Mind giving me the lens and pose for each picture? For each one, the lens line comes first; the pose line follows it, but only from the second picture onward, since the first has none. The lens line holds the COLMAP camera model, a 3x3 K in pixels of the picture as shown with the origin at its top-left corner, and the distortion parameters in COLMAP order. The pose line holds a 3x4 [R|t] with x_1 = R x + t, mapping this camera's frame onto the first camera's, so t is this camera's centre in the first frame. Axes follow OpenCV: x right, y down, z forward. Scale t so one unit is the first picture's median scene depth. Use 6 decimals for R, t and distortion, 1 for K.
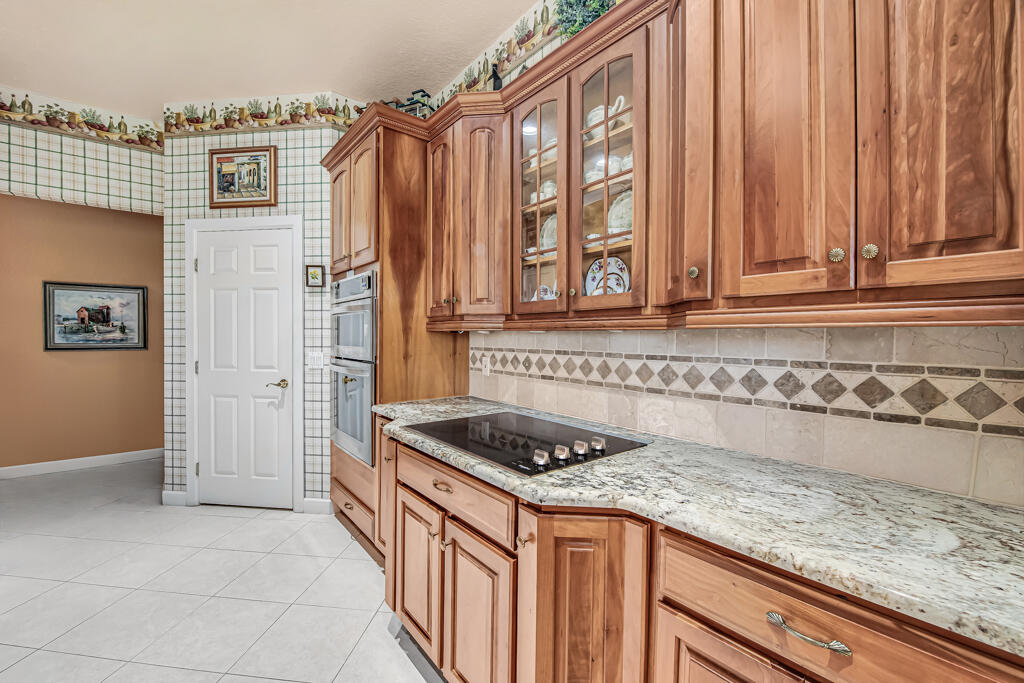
lens RADIAL K [[410.5, 0, 498.6], [0, 410.5, 338.7], [0, 0, 1]] dist [-0.001190, -0.006273]
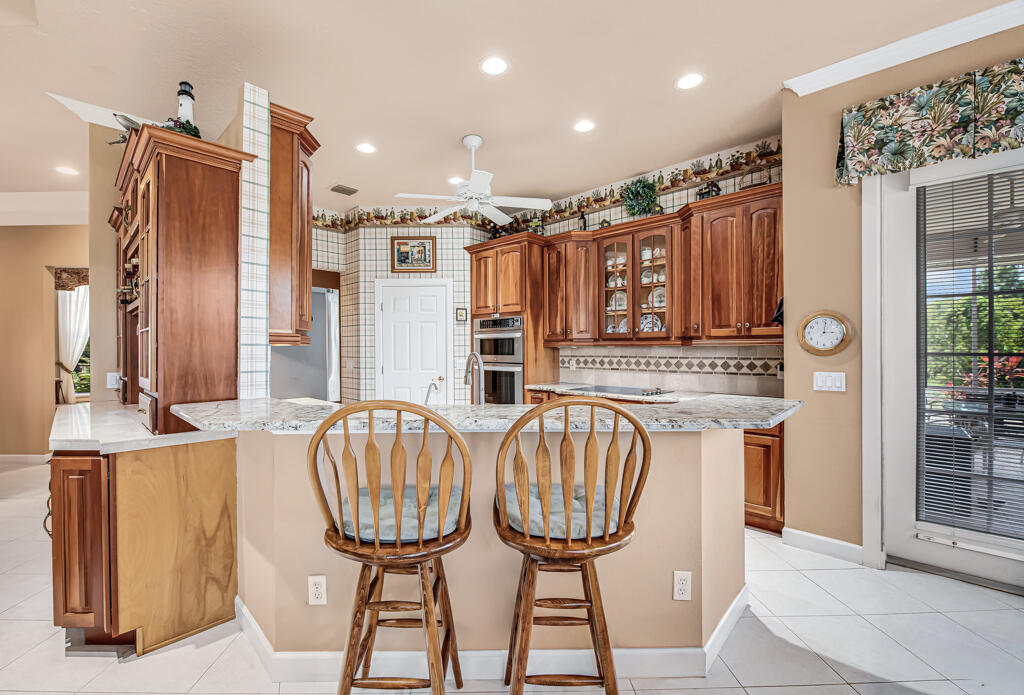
lens RADIAL K [[406.9, 0, 493.9], [0, 406.9, 347.4], [0, 0, 1]] dist [-0.000865, -0.000058]
pose [[0.993391, -0.008327, 0.114474, -0.792615], [0.009428, 0.999914, -0.009082, -0.002321], [-0.114388, 0.010102, 0.993385, -1.060929]]
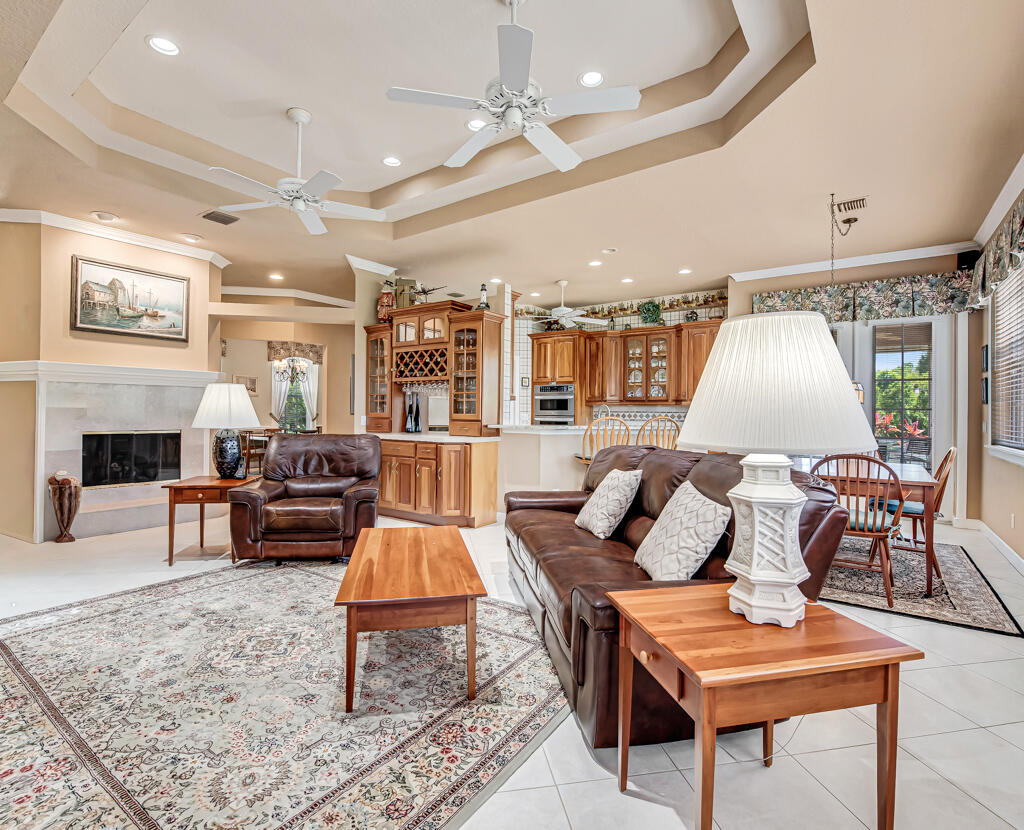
lens RADIAL K [[497.5, 0, 497.9], [0, 497.5, 414.7], [0, 0, 1]] dist [-0.015919, -0.000468]
pose [[0.967215, 0.001864, 0.253950, -2.089927], [-0.002073, 0.999998, 0.000554, 0.059047], [-0.253949, -0.001063, 0.967217, -2.761752]]
